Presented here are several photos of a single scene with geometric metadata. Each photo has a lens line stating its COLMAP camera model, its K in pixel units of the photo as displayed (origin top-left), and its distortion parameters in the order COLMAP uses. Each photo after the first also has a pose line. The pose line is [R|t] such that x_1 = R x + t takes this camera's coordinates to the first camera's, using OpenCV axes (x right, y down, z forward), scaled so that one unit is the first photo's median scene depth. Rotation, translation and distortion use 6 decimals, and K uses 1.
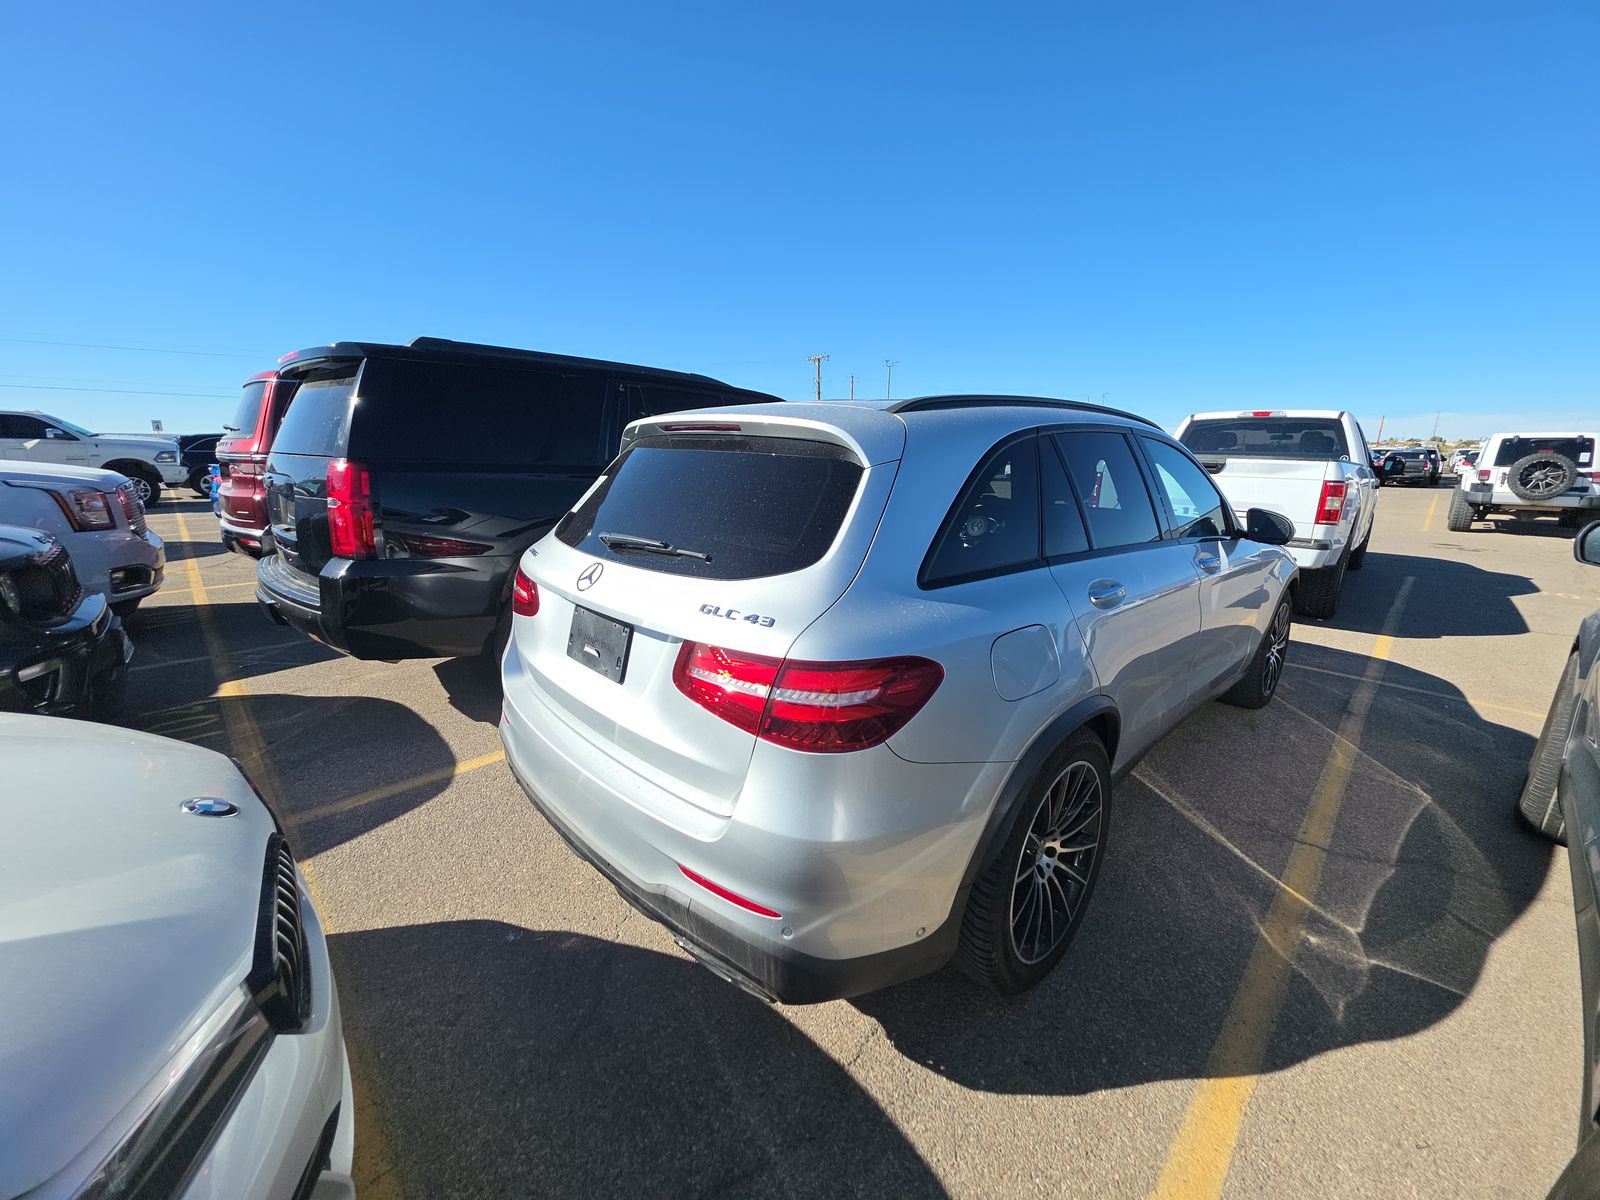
lens RADIAL K [[633.5, 0, 796.9], [0, 633.5, 594.9], [0, 0, 1]] dist [0.011523, -0.007492]
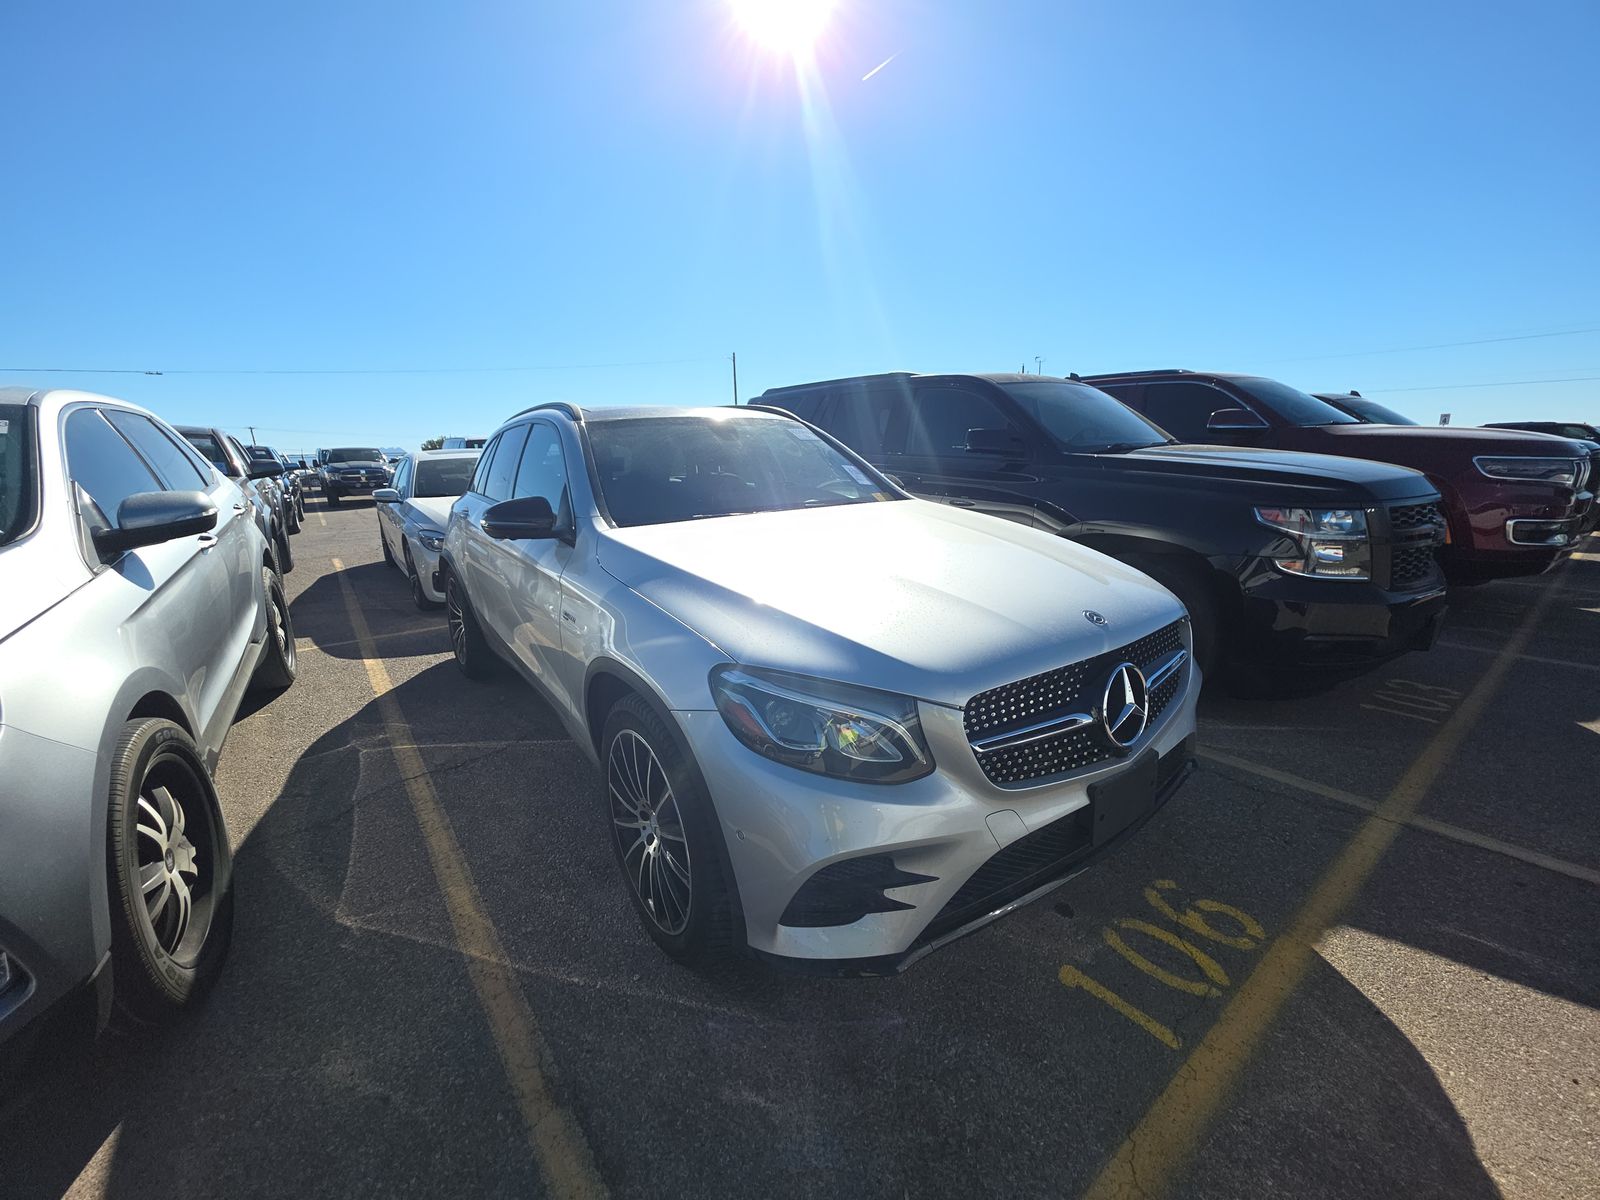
lens RADIAL K [[633.5, 0, 796.9], [0, 633.5, 594.9], [0, 0, 1]] dist [0.011523, -0.007492]
pose [[-0.129456, 0.201837, -0.970826, 1.547797], [-0.193979, 0.954993, 0.224412, -0.277326], [0.972426, 0.217371, -0.084478, 1.482129]]
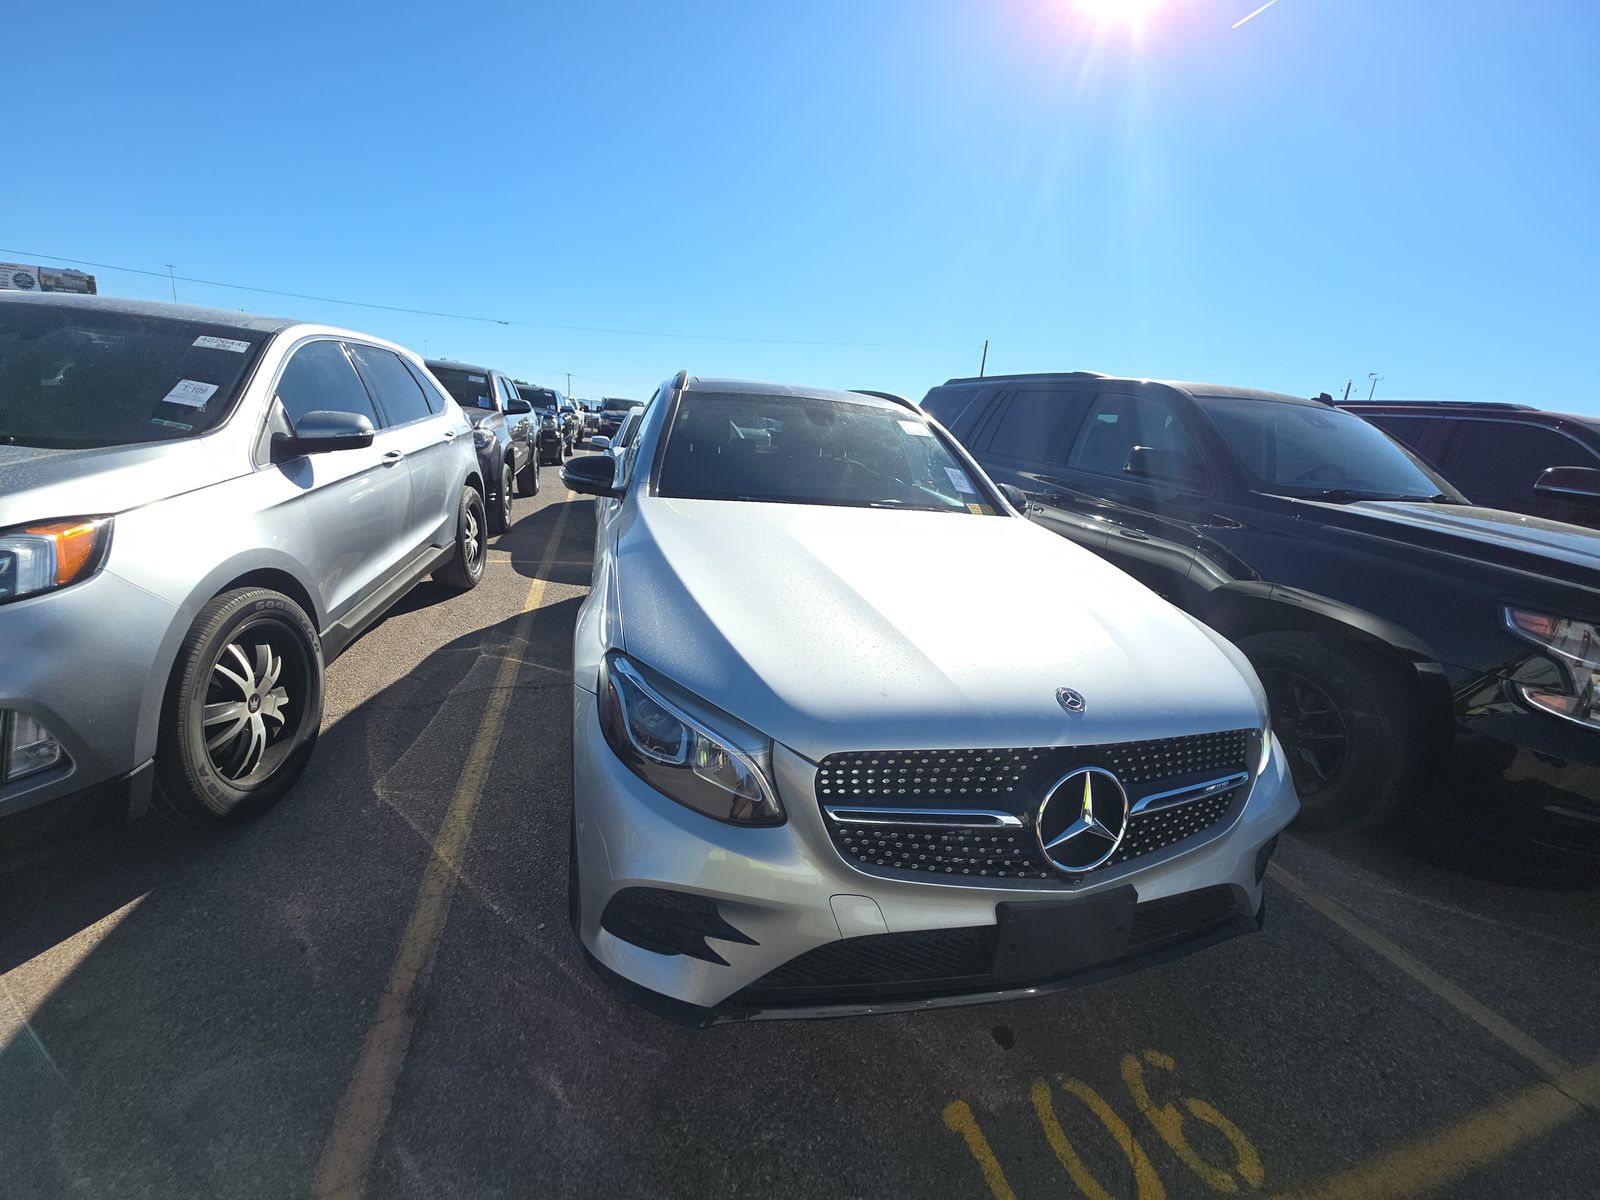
lens RADIAL K [[633.5, 0, 796.9], [0, 633.5, 594.9], [0, 0, 1]] dist [0.011523, -0.007492]
pose [[-0.467096, 0.161751, -0.869286, 1.427029], [-0.292340, 0.899586, 0.324473, -0.335572], [0.834481, 0.405687, -0.372907, 1.674264]]
